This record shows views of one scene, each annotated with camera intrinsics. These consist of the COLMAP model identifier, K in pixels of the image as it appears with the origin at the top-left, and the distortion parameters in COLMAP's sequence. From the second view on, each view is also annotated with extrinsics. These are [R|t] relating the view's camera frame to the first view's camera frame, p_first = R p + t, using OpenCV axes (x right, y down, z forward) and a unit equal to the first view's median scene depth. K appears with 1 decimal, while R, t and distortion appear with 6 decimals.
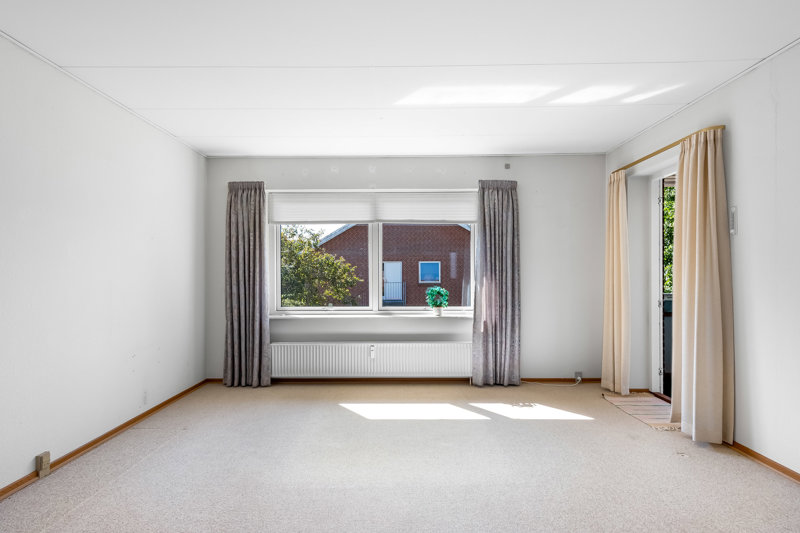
lens RADIAL K [[406.1, 0, 398.7], [0, 406.1, 269.8], [0, 0, 1]] dist [0.001281, 0.000054]
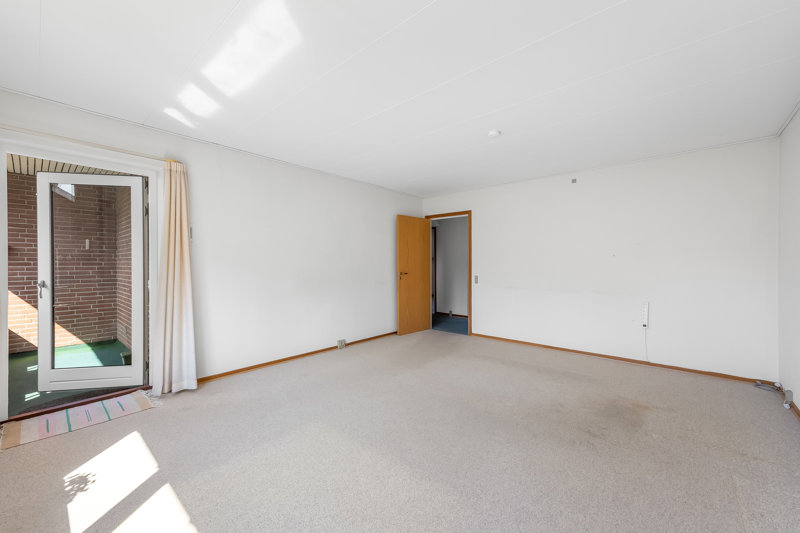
lens RADIAL K [[312.7, 0, 400.6], [0, 312.7, 261.3], [0, 0, 1]] dist [-0.000613, 0.000023]
pose [[-0.763027, 0.006787, 0.646332, -0.327352], [-0.001634, 0.999921, -0.012429, -0.001503], [-0.646365, -0.010540, -0.762955, 0.902815]]
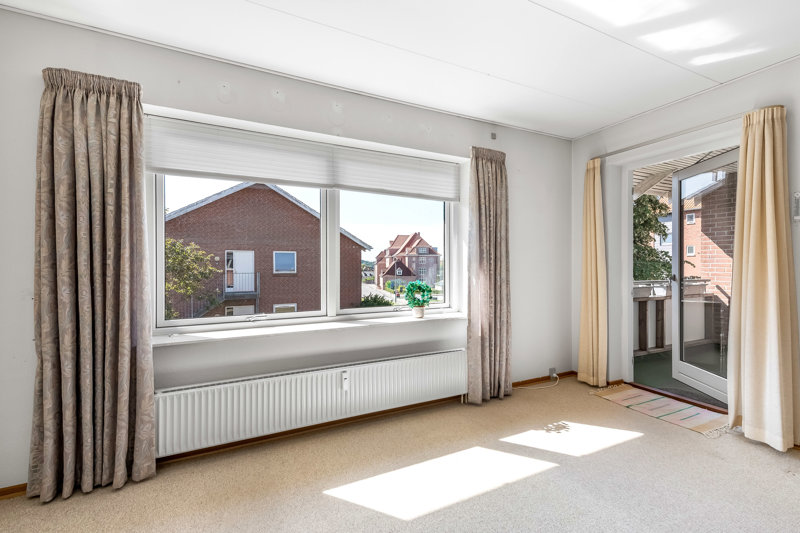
lens RADIAL K [[345.0, 0, 402.4], [0, 345.0, 262.5], [0, 0, 1]] dist [0.003669, 0.000262]
pose [[0.892643, 0.004215, 0.450745, -0.232869], [-0.006605, 0.999971, 0.003729, 0.006890], [-0.450716, -0.006305, 0.892645, 0.456978]]
